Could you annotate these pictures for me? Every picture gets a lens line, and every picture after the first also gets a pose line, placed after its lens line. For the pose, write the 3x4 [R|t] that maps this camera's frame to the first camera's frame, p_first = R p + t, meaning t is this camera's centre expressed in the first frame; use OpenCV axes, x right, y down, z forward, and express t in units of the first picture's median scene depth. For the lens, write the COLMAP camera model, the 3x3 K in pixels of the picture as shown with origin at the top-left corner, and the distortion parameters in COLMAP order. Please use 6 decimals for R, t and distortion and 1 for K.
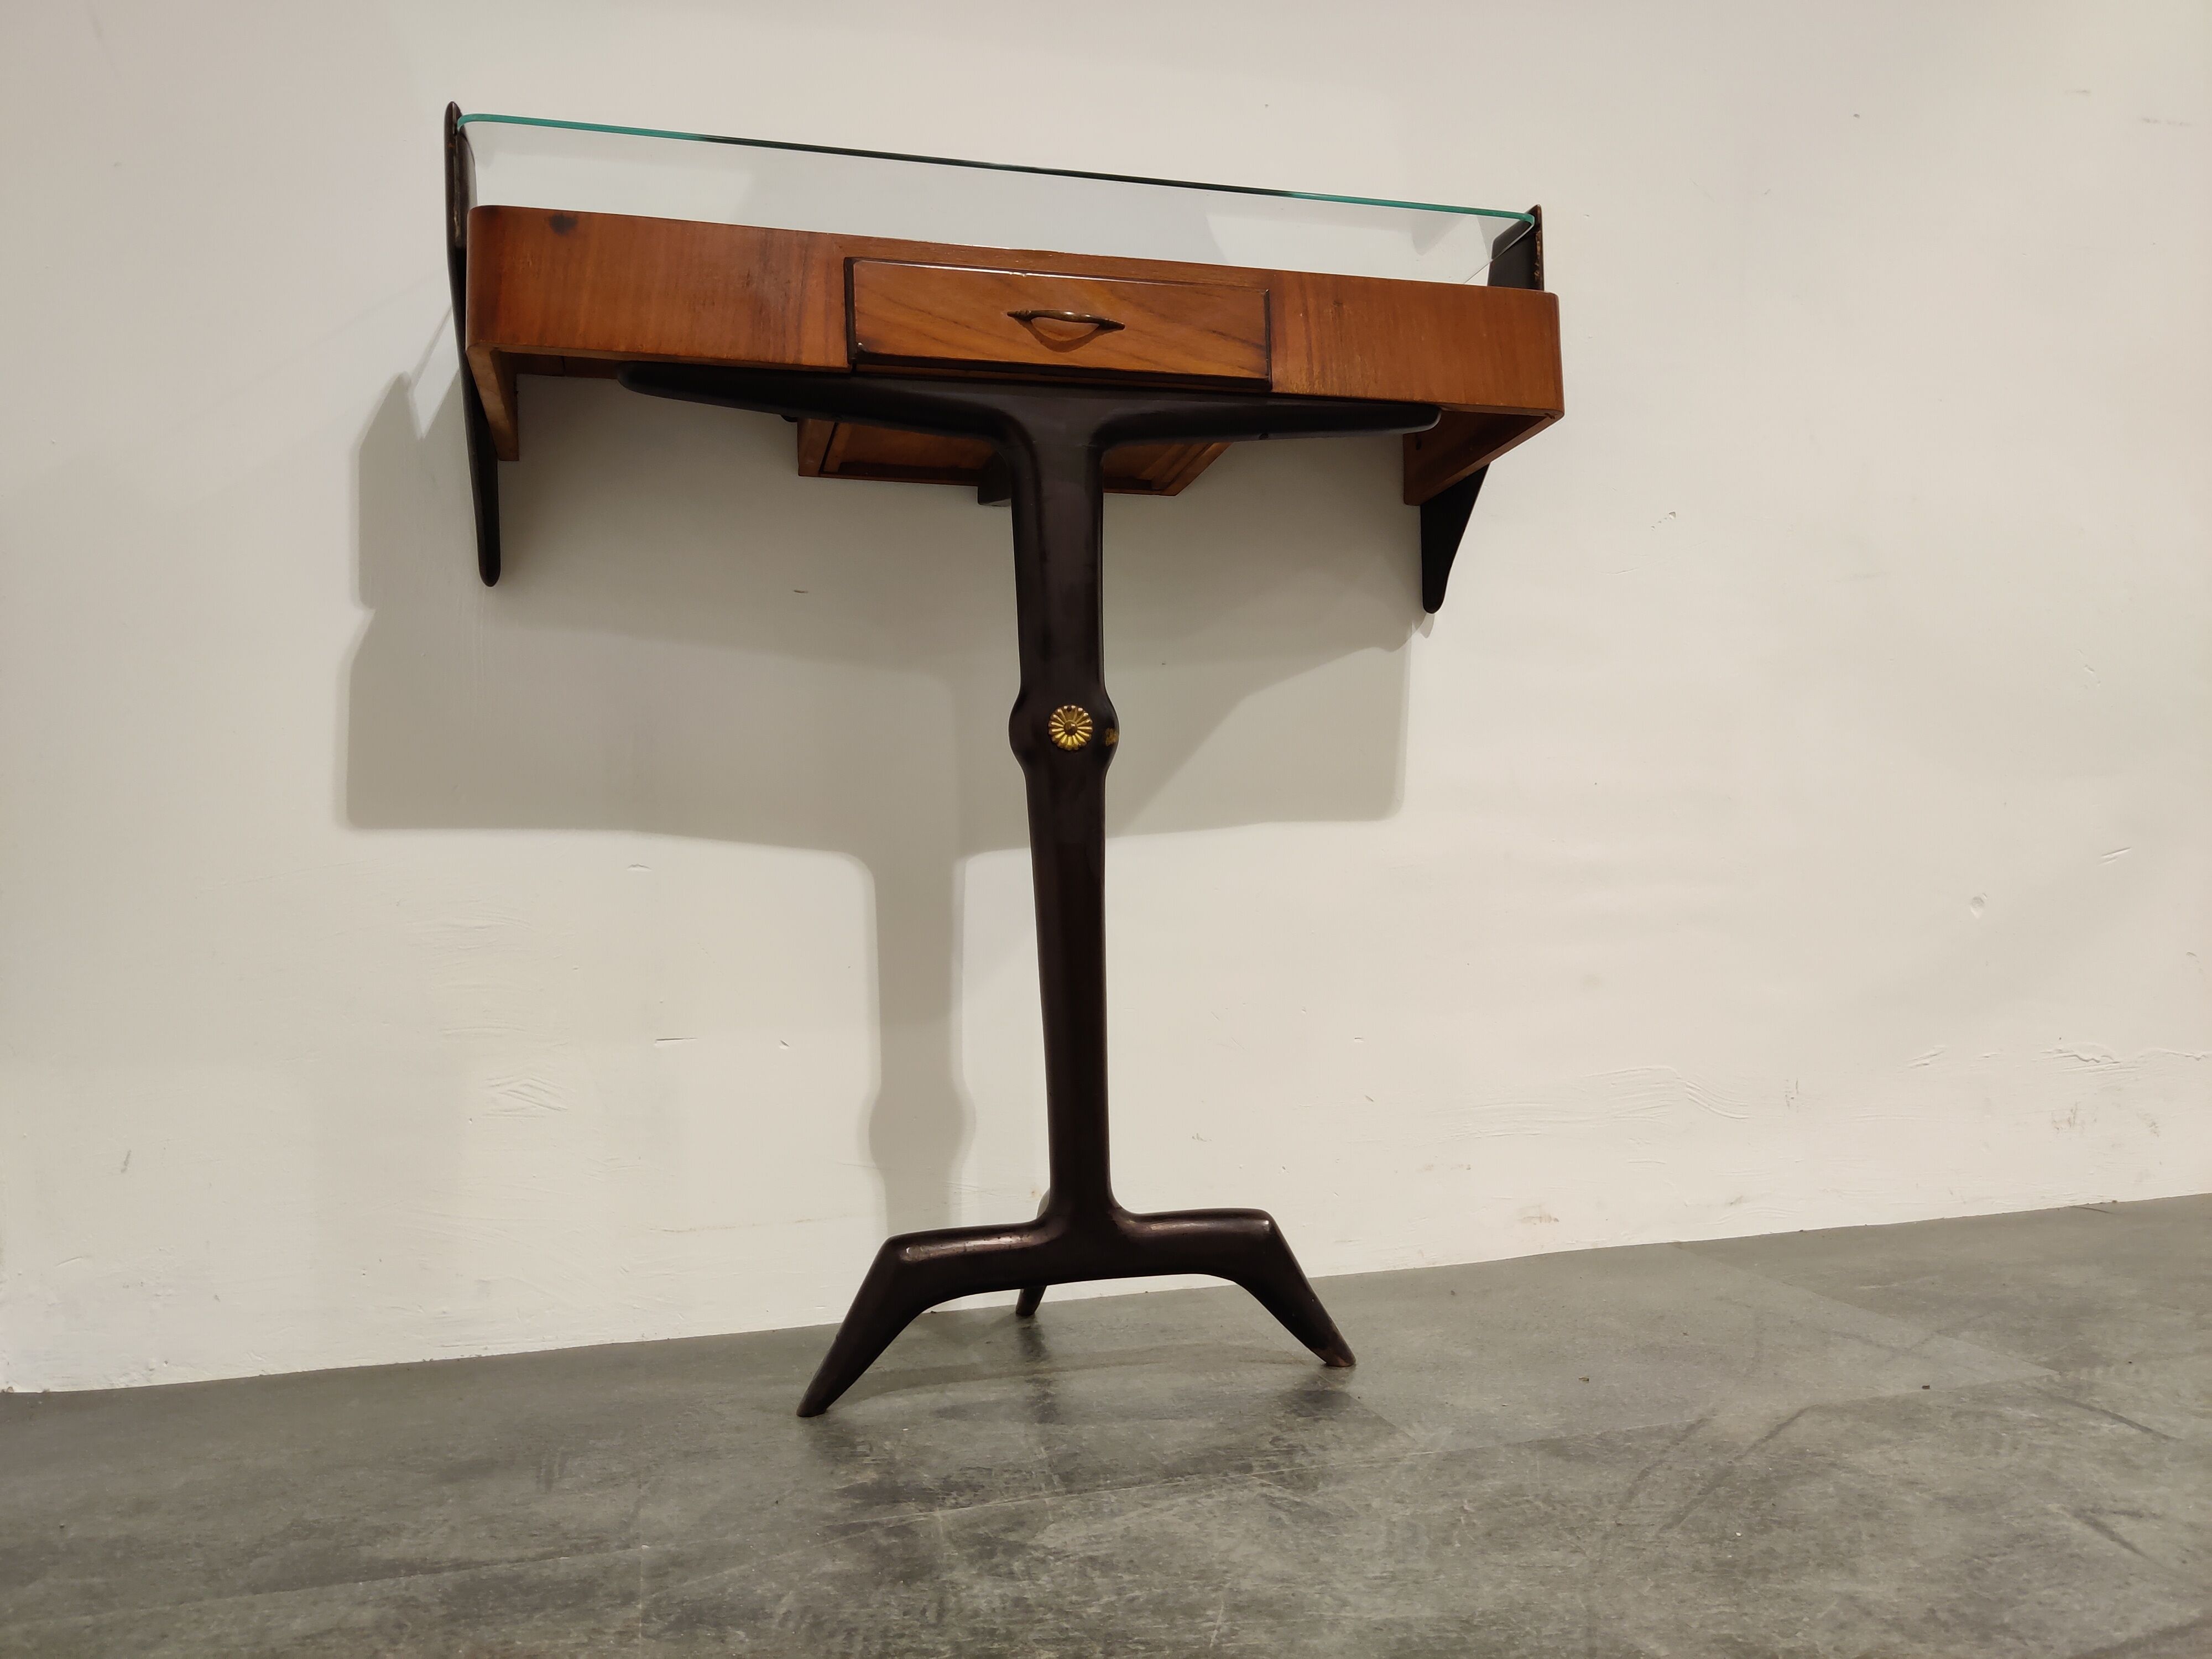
lens RADIAL K [[1678.5, 0, 1106.0], [0, 1678.5, 829.5], [0, 0, 1]] dist [0.080432, -0.174402]
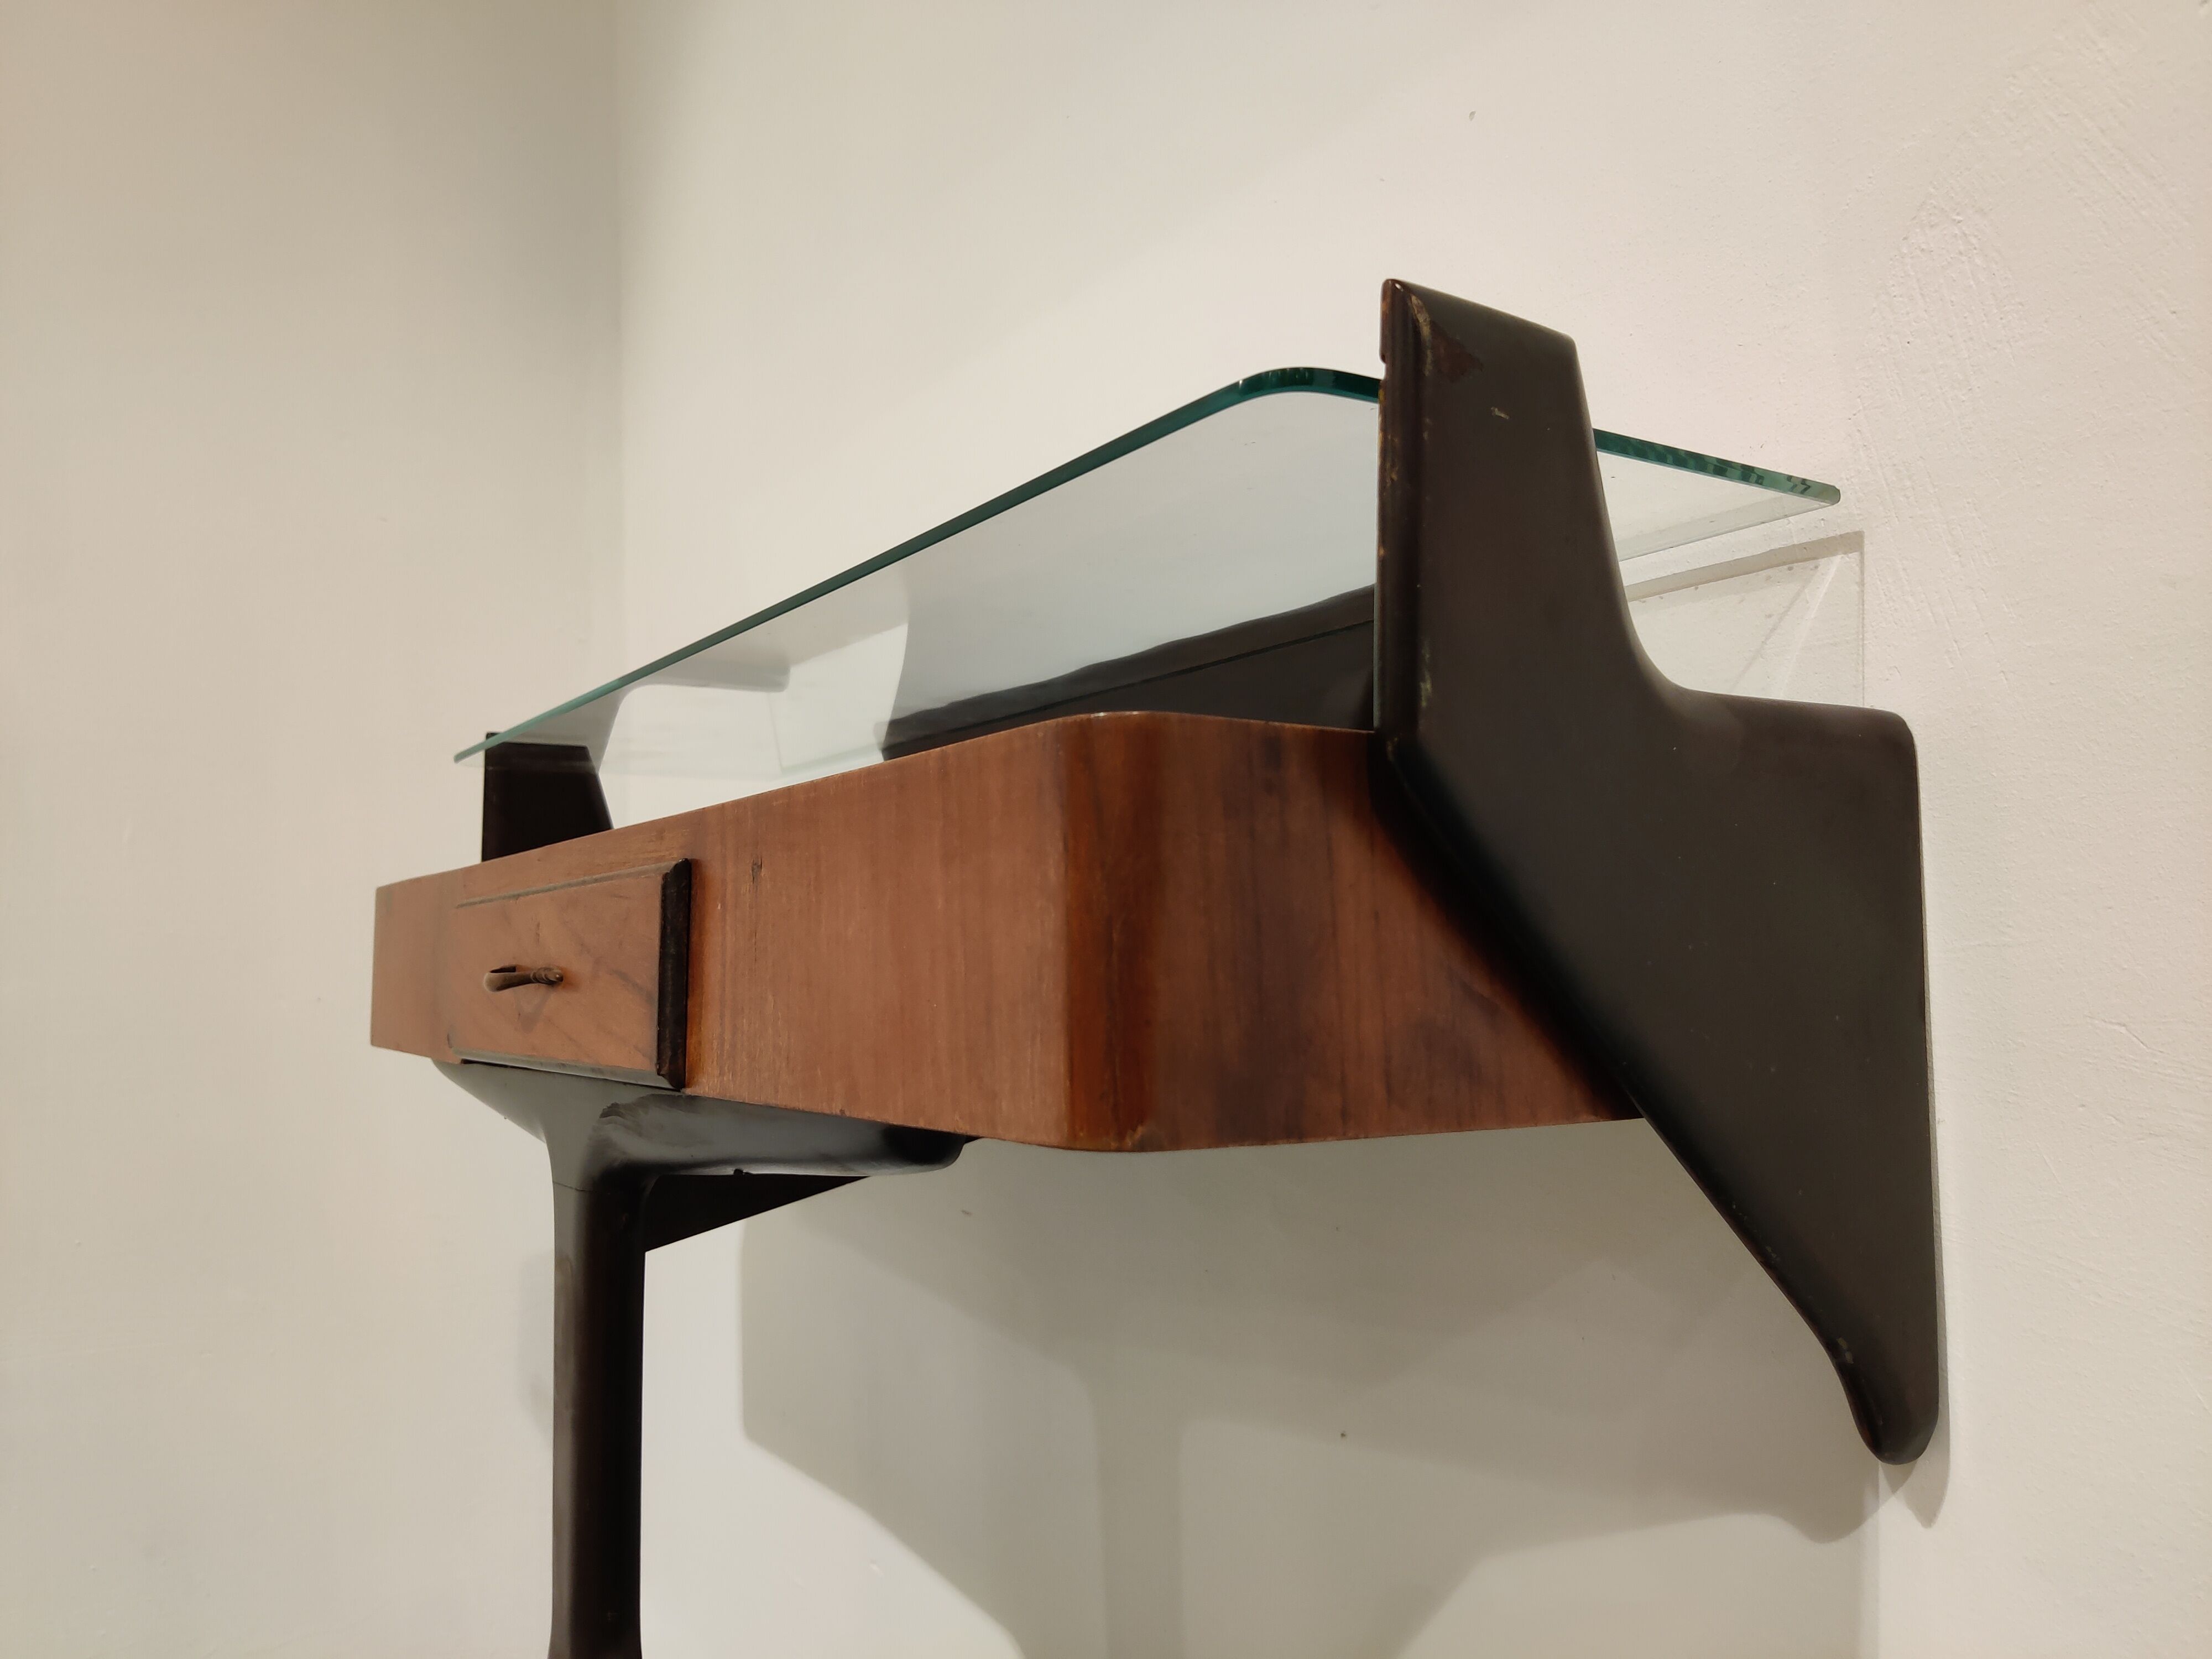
lens RADIAL K [[1696.1, 0, 1174.4], [0, 1696.1, 869.2], [0, 0, 1]] dist [0.000946, -0.000230]
pose [[0.345281, -0.031909, -0.937957, 0.584752], [0.063527, 0.997924, -0.010563, -0.316900], [0.936347, -0.055939, 0.346591, 1.005235]]
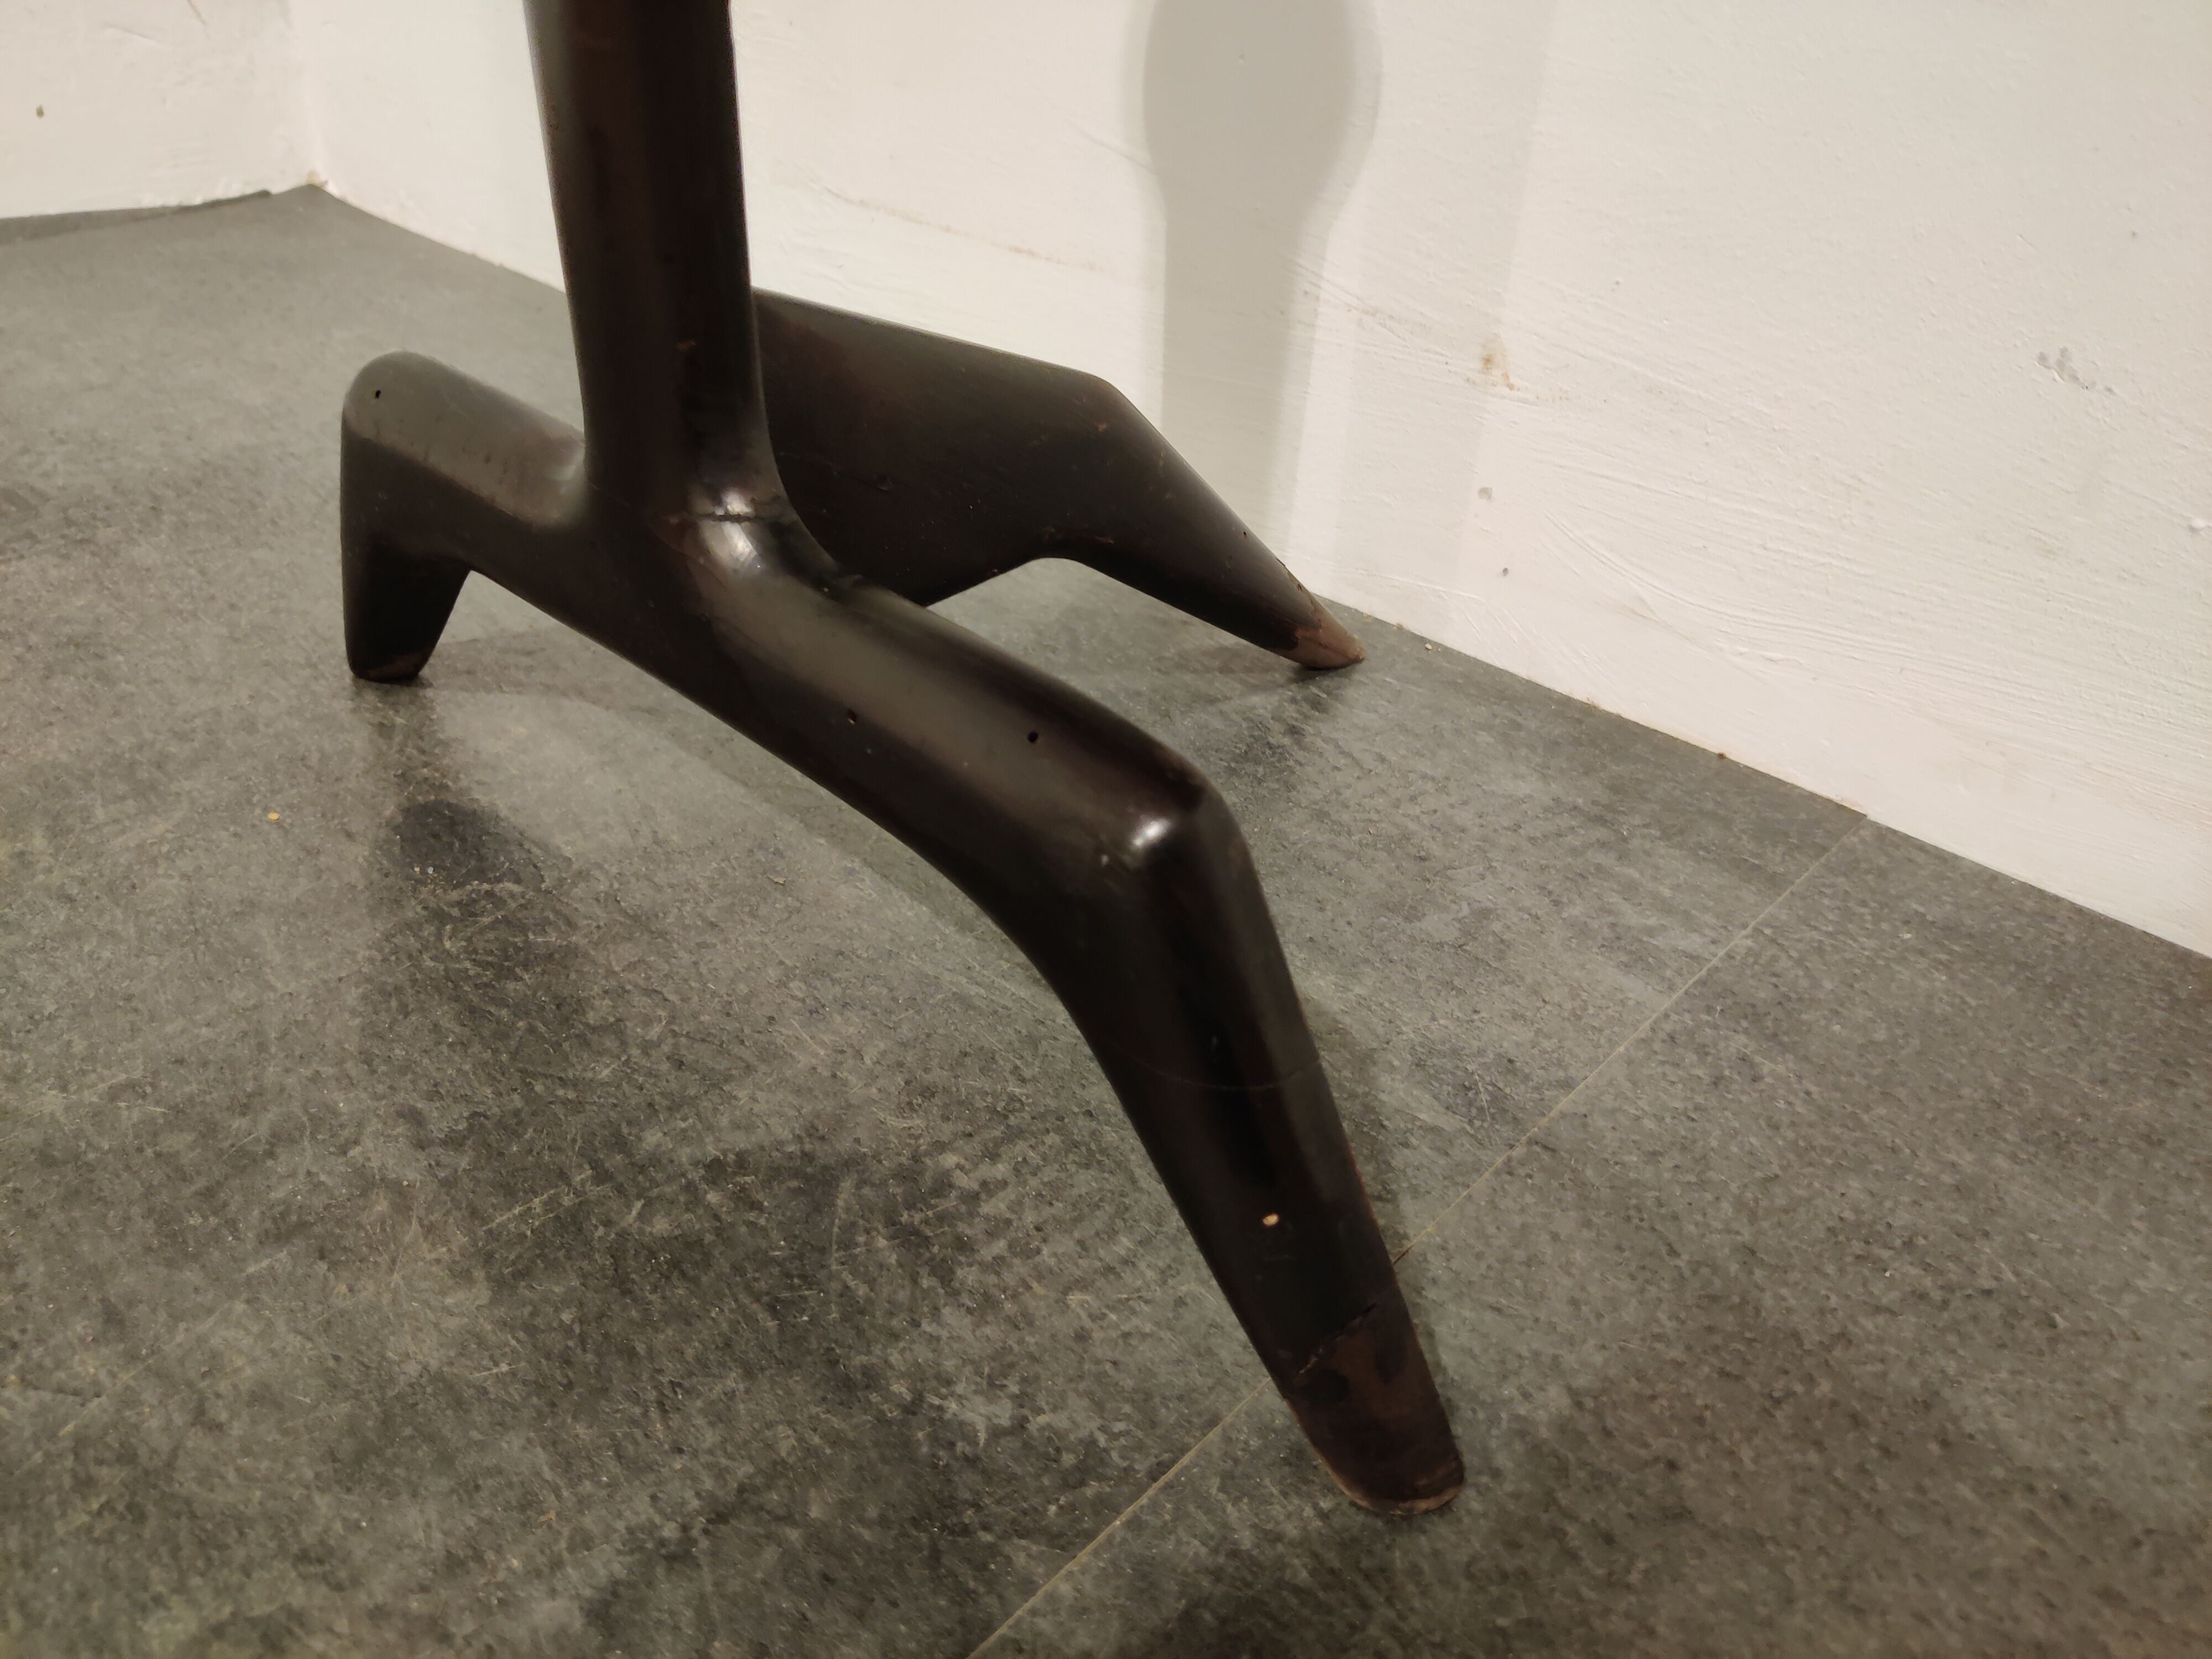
lens RADIAL K [[1713.6, 0, 1094.4], [0, 1713.6, 814.7], [0, 0, 1]] dist [-0.003967, -0.003927]
pose [[0.516292, 0.504619, -0.691955, 0.244339], [-0.003503, 0.809207, 0.587513, 0.104866], [0.856405, -0.300905, 0.419555, 0.918811]]
